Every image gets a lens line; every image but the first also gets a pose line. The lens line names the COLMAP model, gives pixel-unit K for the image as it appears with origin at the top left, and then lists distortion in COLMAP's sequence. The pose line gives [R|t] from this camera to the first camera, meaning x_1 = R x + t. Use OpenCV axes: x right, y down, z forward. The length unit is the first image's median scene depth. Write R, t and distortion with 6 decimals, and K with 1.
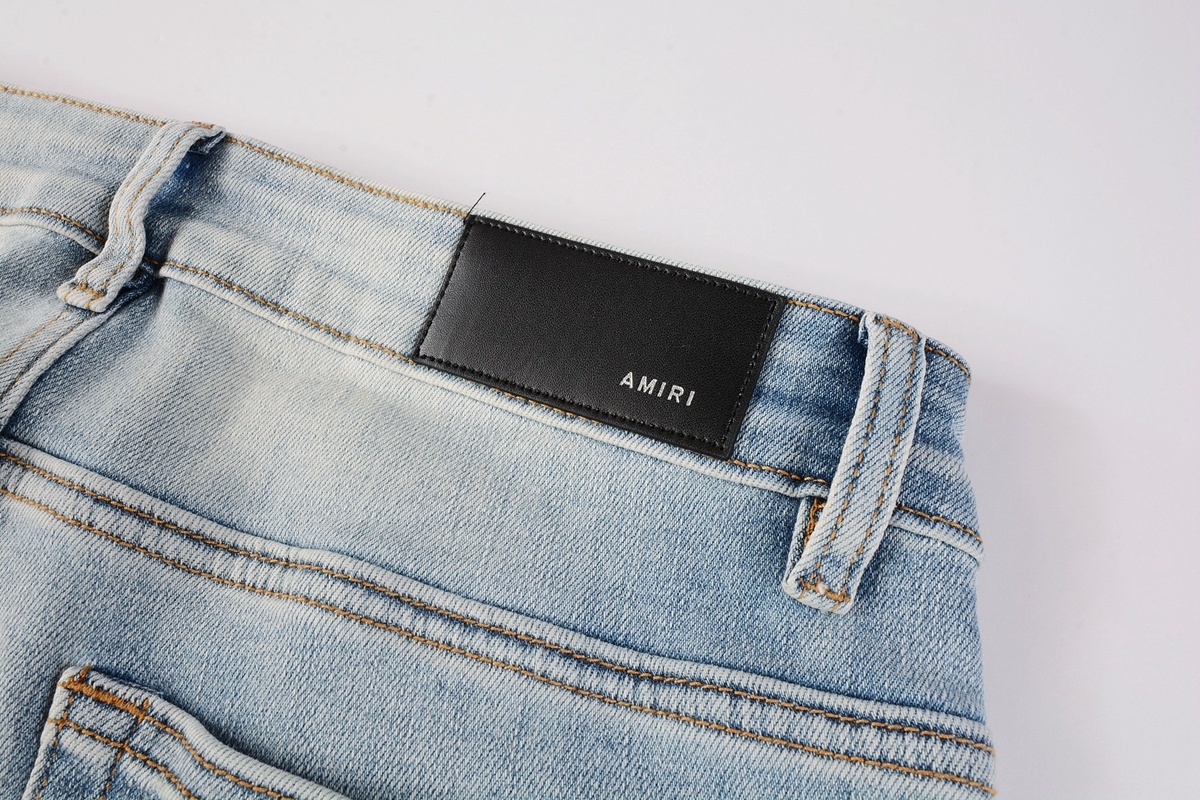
lens RADIAL K [[870.2, 0, 602.3], [0, 870.2, 398.8], [0, 0, 1]] dist [-0.042195, -0.002233]
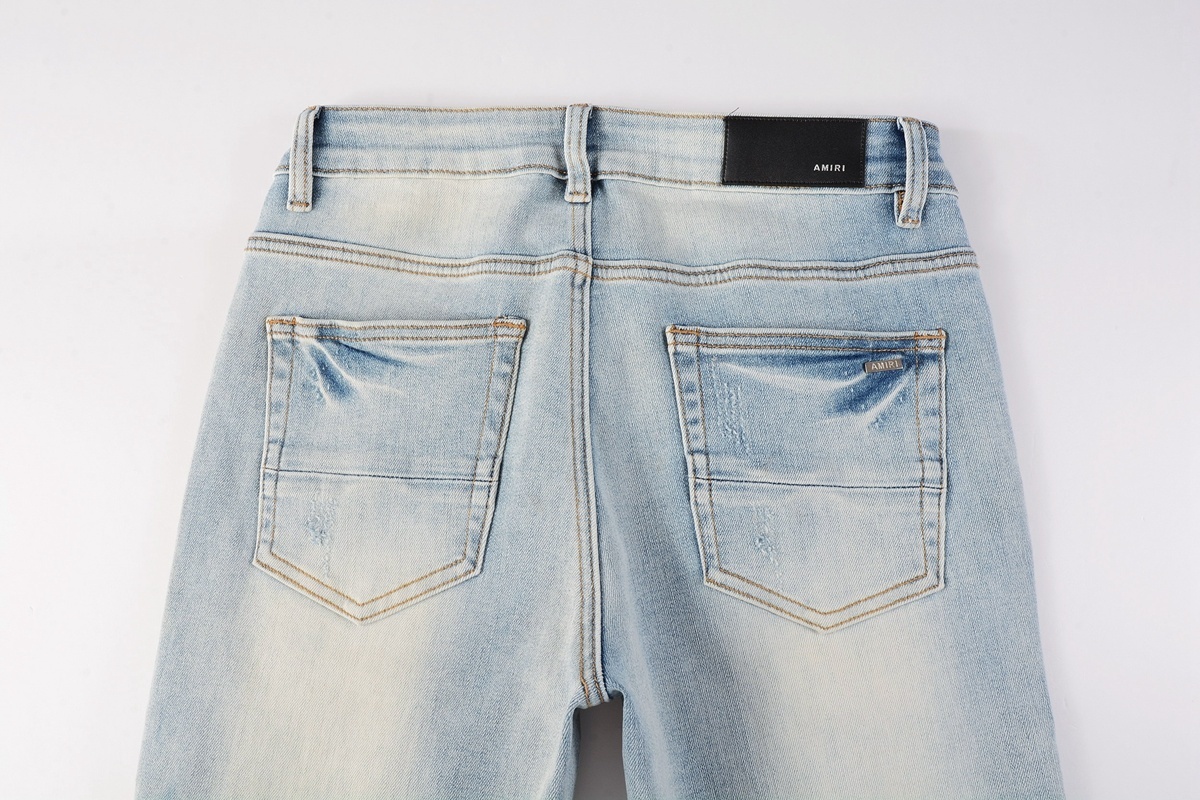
lens RADIAL K [[870.2, 0, 597.4], [0, 870.2, 400.0], [0, 0, 1]] dist [-0.042195, -0.002233]
pose [[0.950778, -0.301995, 0.069422, -1.076018], [0.274856, 0.925357, 0.261092, -0.257058], [-0.143089, -0.229160, 0.962814, -1.696915]]
